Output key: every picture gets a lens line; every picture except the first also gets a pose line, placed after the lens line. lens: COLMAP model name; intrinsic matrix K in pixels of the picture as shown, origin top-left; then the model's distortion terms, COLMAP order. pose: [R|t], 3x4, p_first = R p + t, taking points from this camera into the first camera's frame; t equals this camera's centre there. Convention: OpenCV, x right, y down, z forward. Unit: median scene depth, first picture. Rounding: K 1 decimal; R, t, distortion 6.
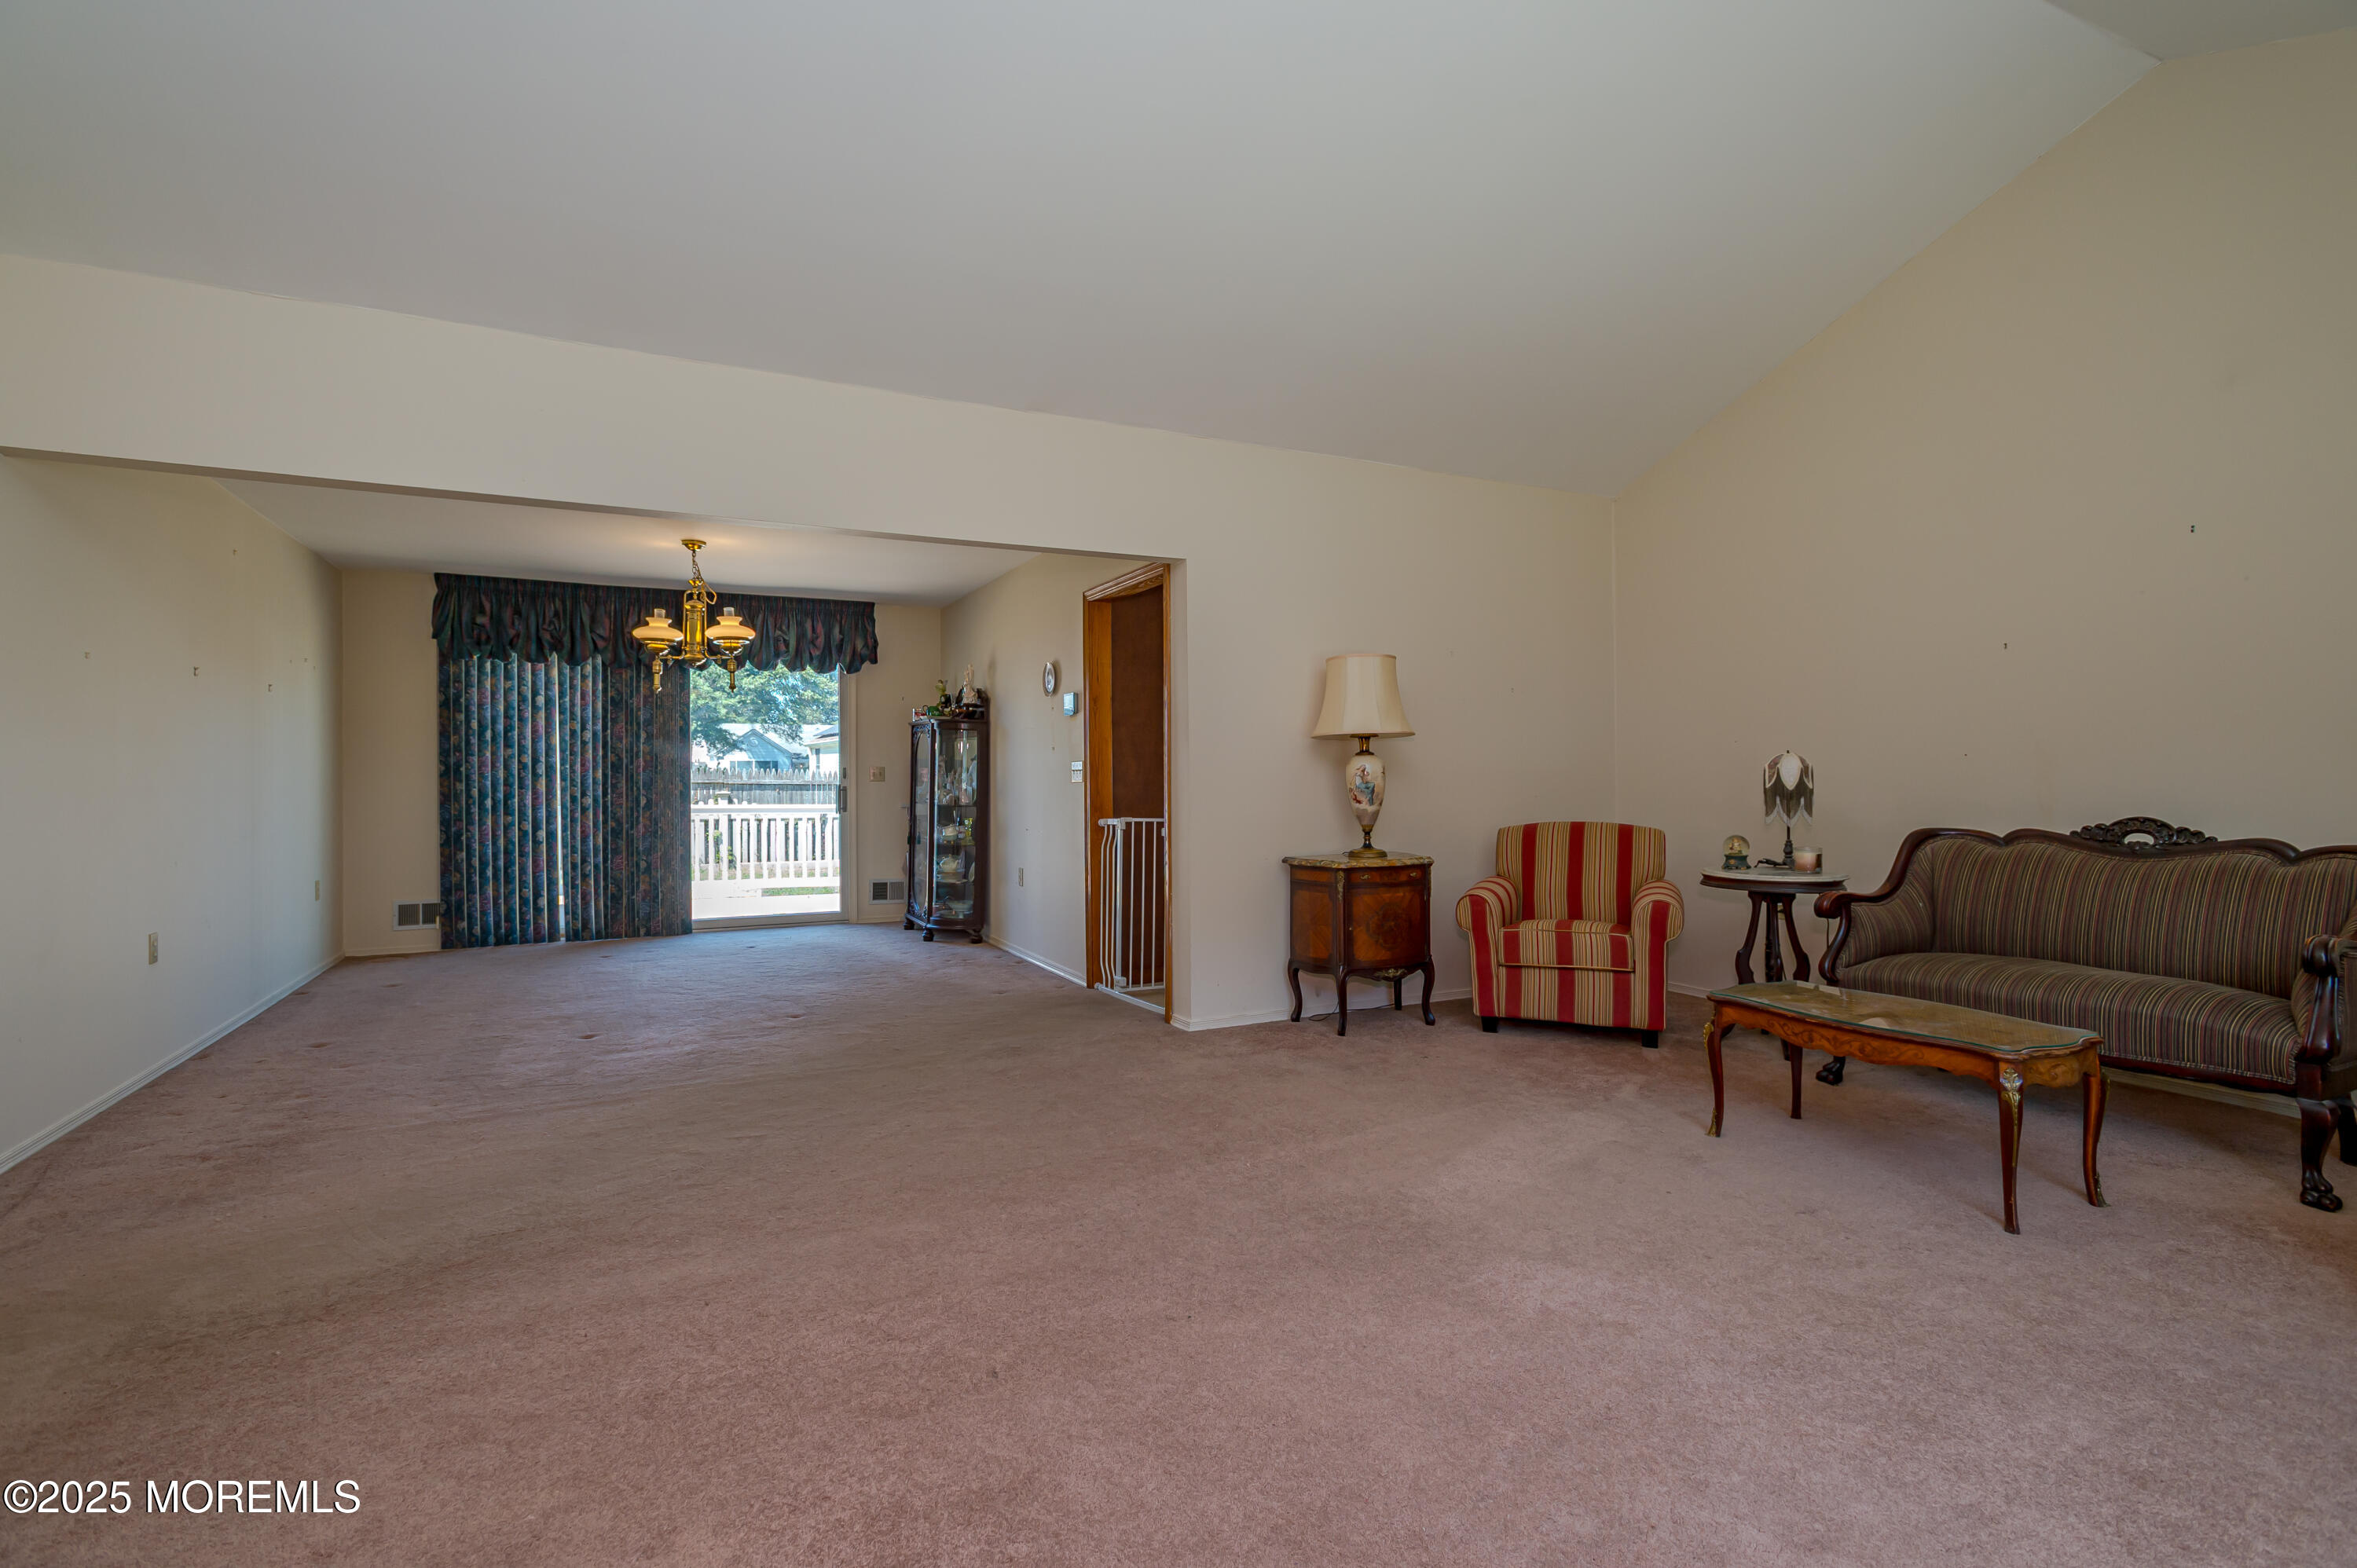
lens RADIAL K [[1096.0, 0, 1178.5], [0, 1096.0, 784.0], [0, 0, 1]] dist [0.009803, -0.000349]
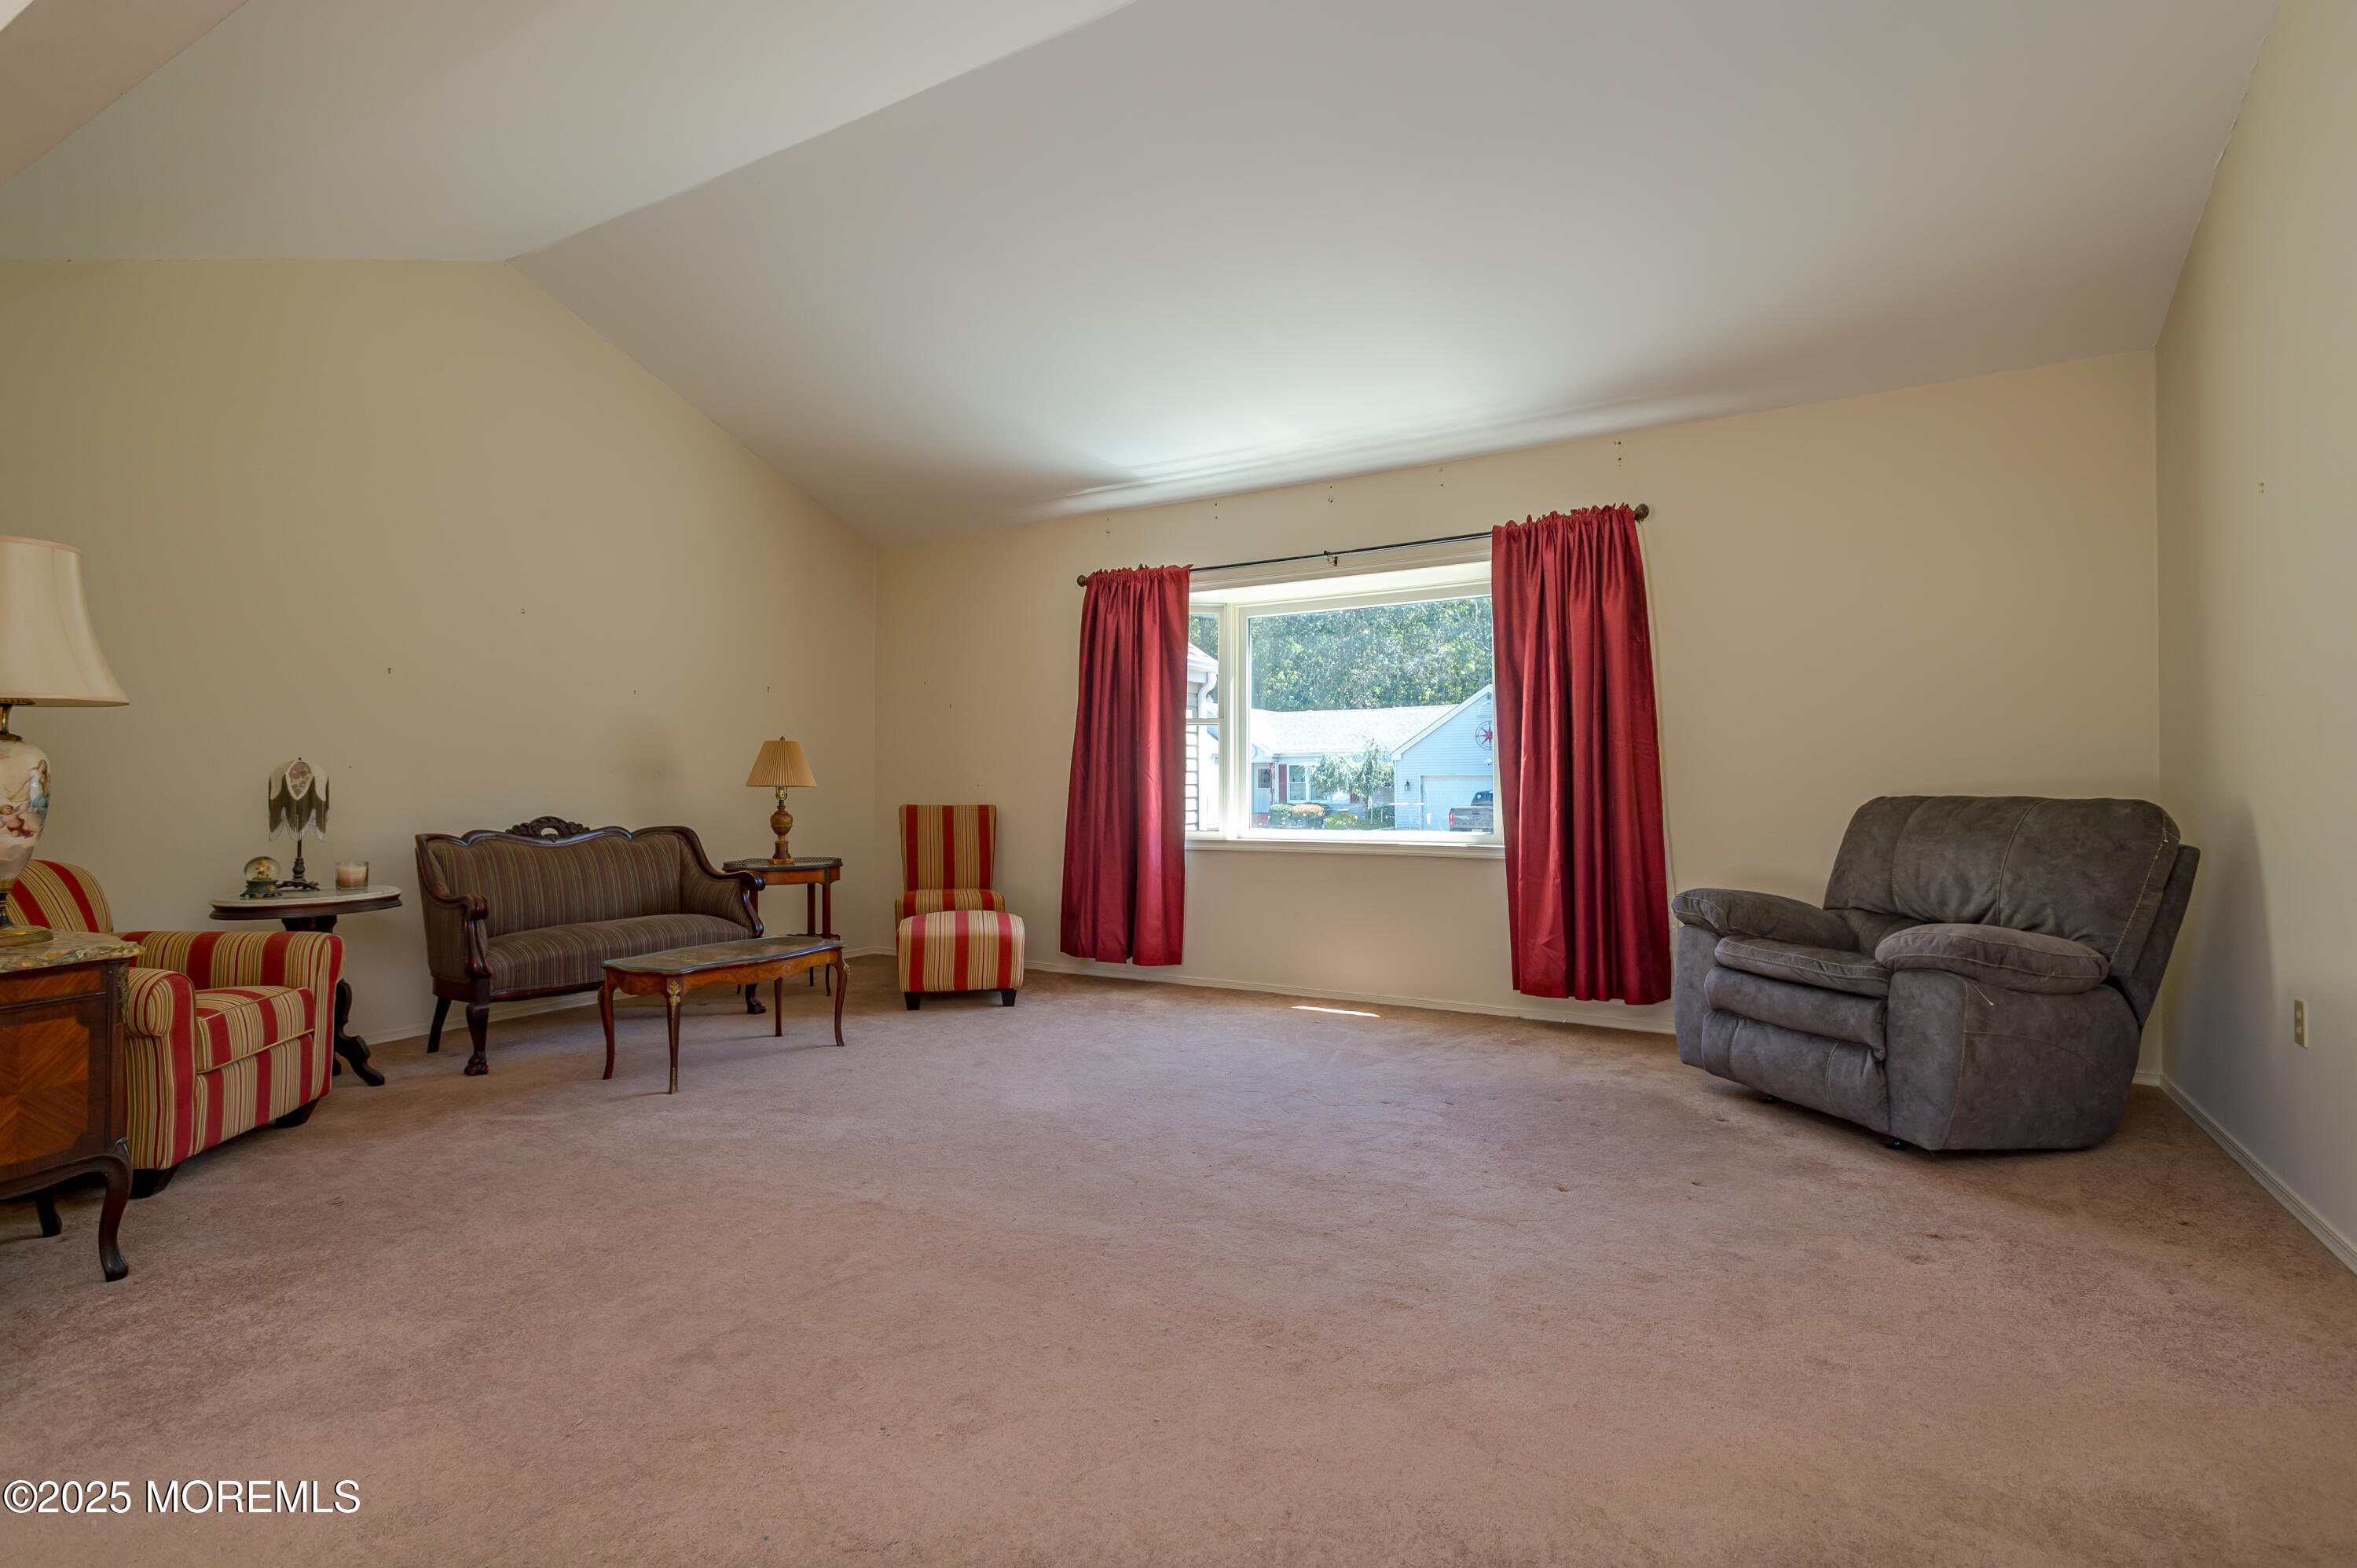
lens RADIAL K [[1125.1, 0, 1167.9], [0, 1125.1, 785.7], [0, 0, 1]] dist [0.036843, 0.000059]
pose [[-0.550766, 0.006177, 0.834637, -0.554272], [0.010602, 0.999944, -0.000404, 0.000631], [-0.834592, 0.008626, -0.550801, 0.841363]]
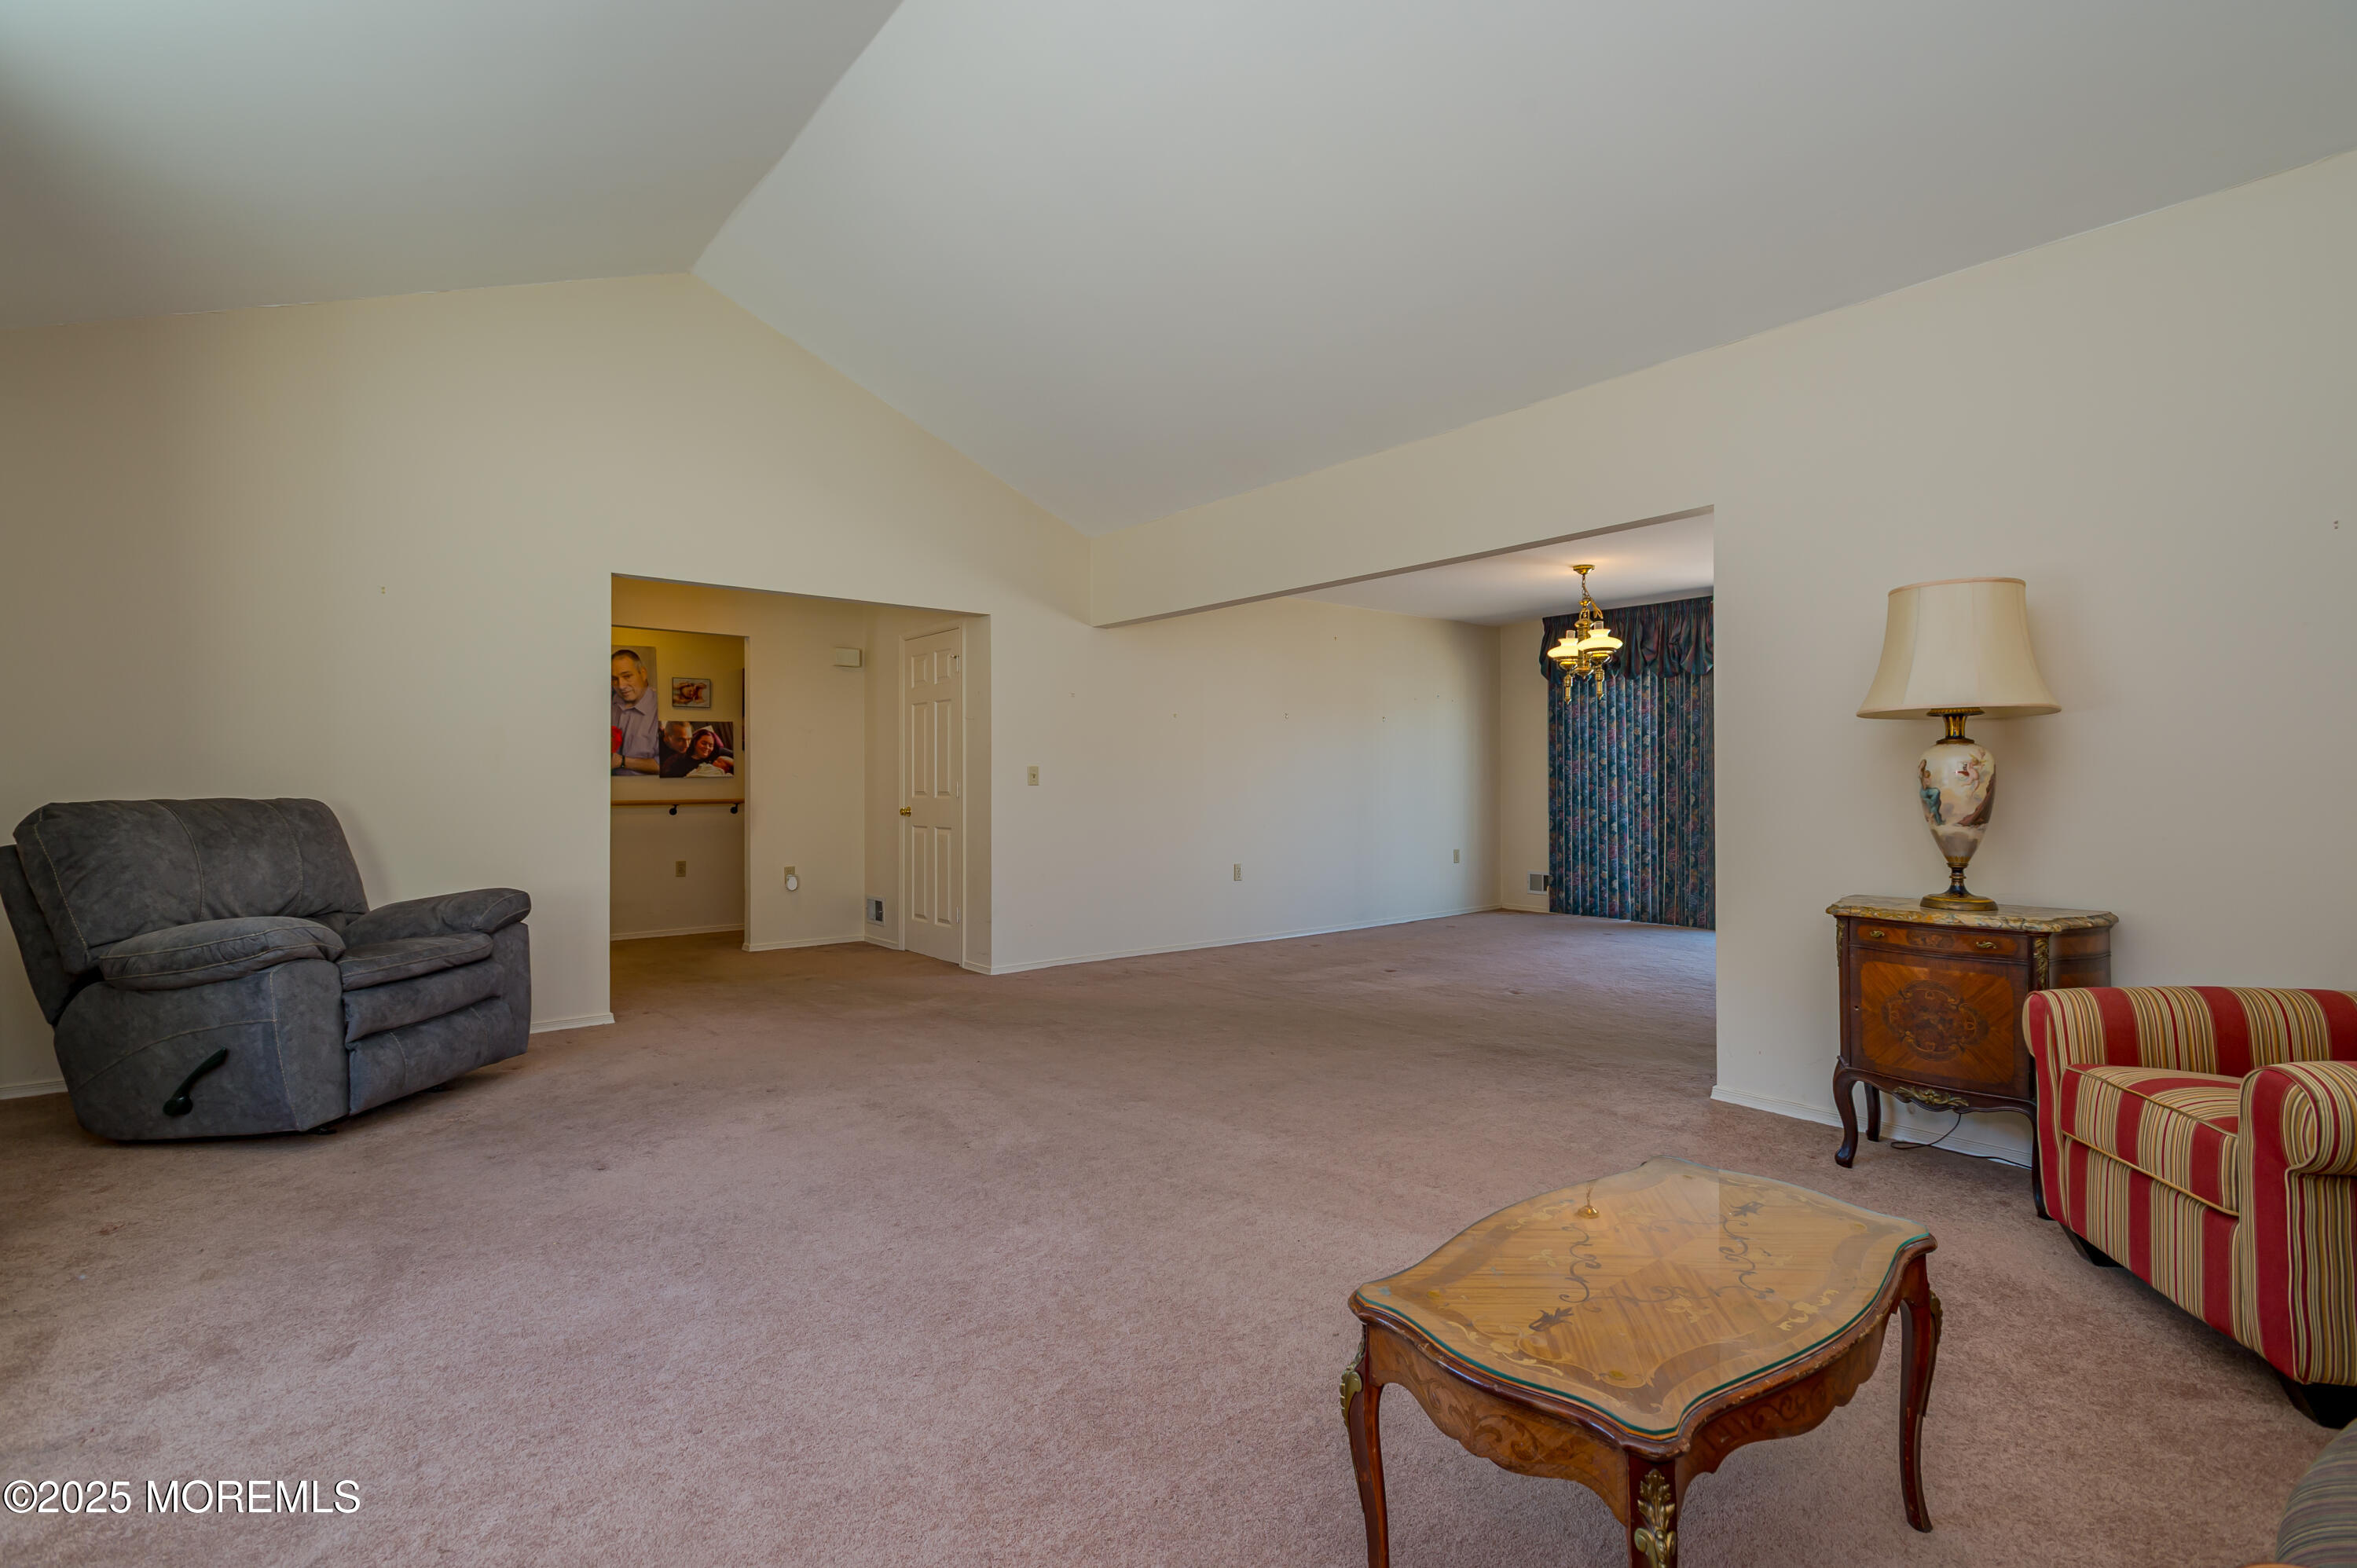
lens RADIAL K [[1096.0, 0, 1178.5], [0, 1096.0, 784.0], [0, 0, 1]] dist [0.009803, -0.000349]
pose [[0.213462, 0.007371, -0.976924, 0.677556], [-0.006283, 0.999961, 0.006172, -0.004463], [0.976931, 0.004820, 0.213500, 0.436165]]
